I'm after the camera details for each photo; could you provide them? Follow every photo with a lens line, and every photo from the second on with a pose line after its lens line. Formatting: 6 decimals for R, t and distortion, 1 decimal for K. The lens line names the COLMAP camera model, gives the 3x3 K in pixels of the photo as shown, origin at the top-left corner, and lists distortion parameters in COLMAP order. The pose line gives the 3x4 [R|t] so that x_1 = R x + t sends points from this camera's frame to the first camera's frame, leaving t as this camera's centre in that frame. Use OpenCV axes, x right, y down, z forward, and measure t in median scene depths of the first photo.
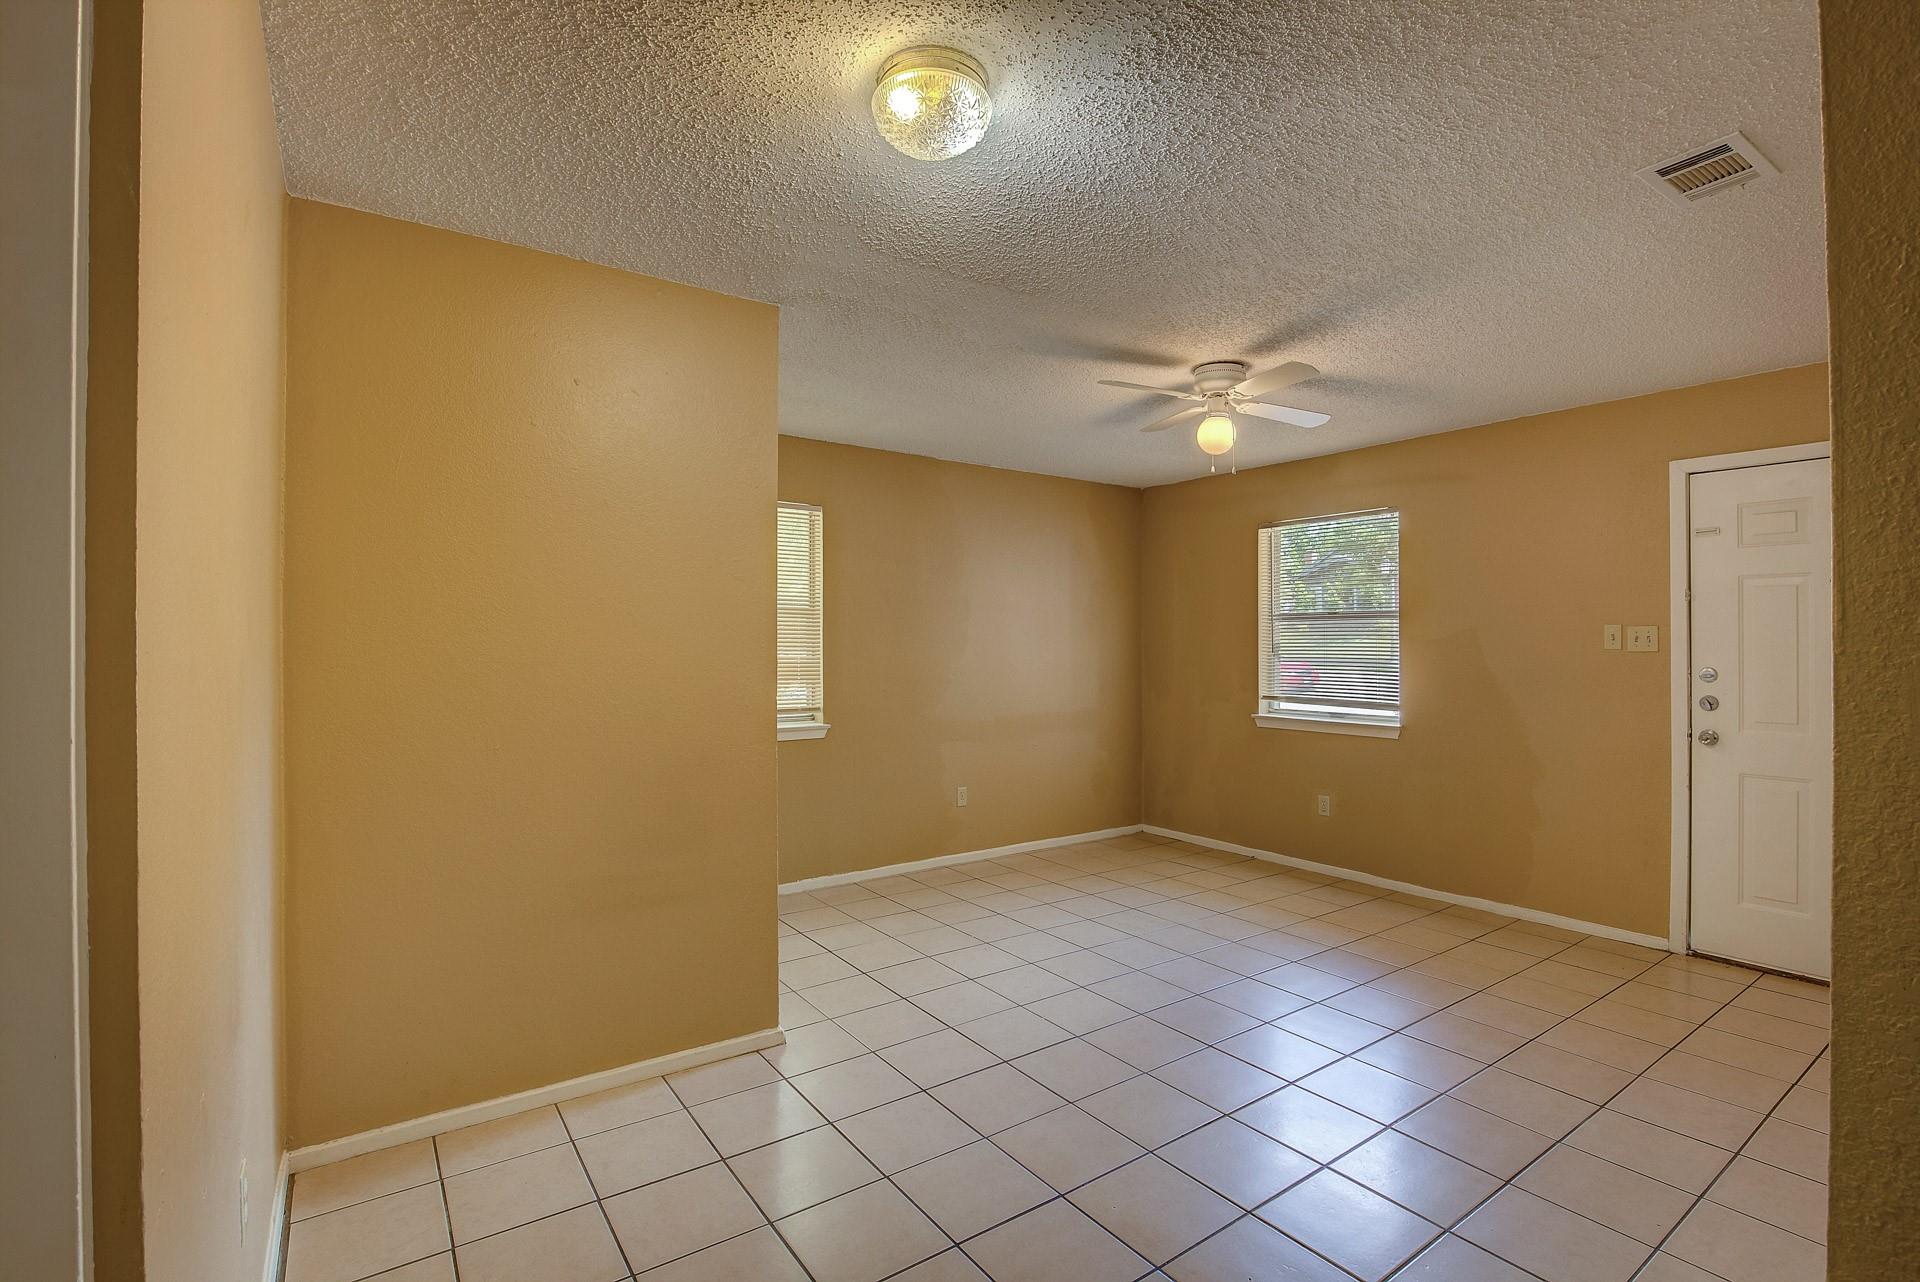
lens RADIAL K [[872.9, 0, 970.0], [0, 872.9, 641.2], [0, 0, 1]] dist [-0.014560, 0.001680]
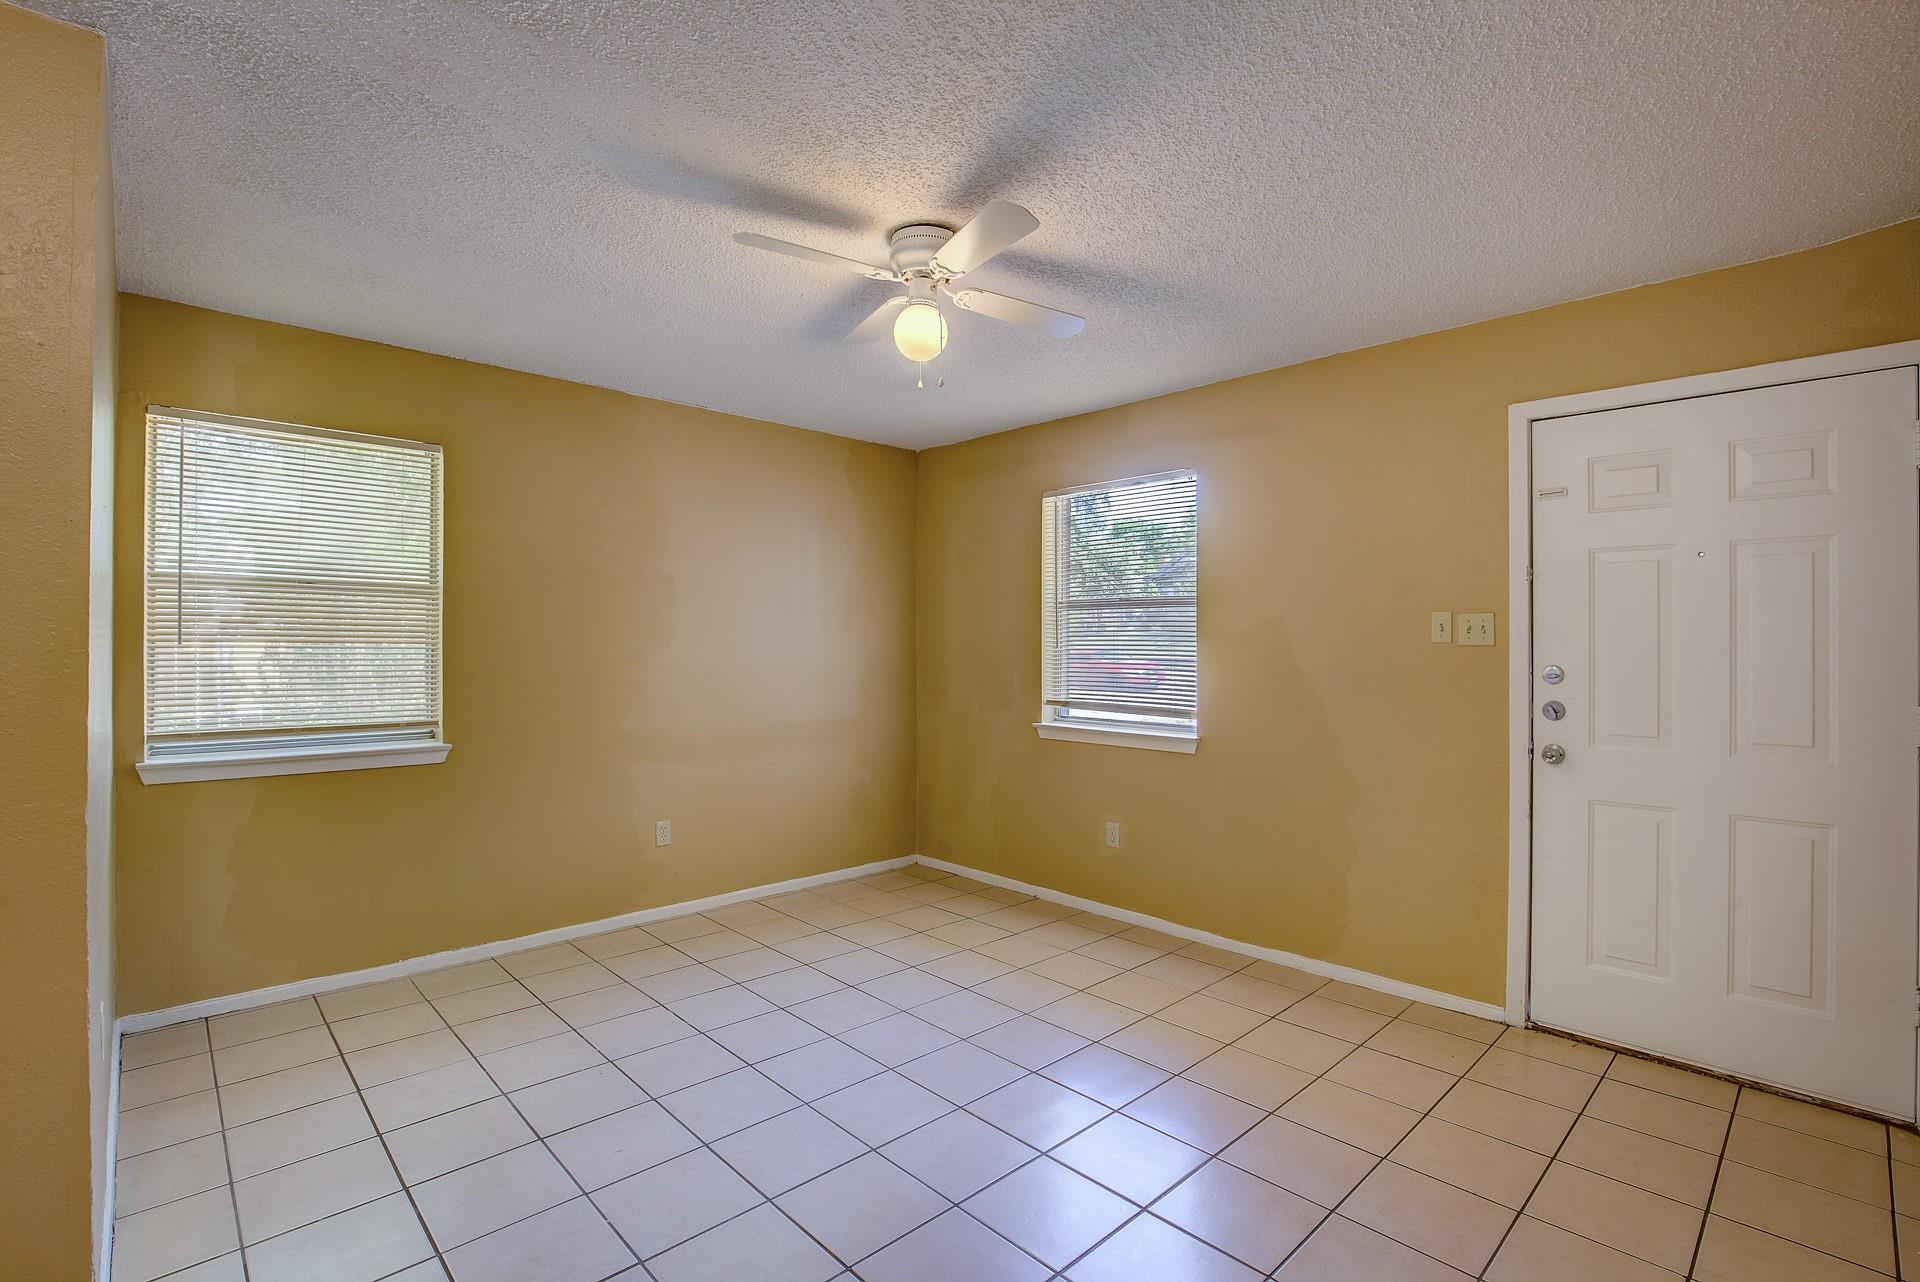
lens RADIAL K [[872.9, 0, 955.3], [0, 872.9, 644.0], [0, 0, 1]] dist [-0.014560, 0.001680]
pose [[0.991114, 0.002895, 0.132986, 0.201277], [-0.003265, 0.999991, 0.002562, 0.010313], [-0.132978, -0.002973, 0.991115, 0.278809]]
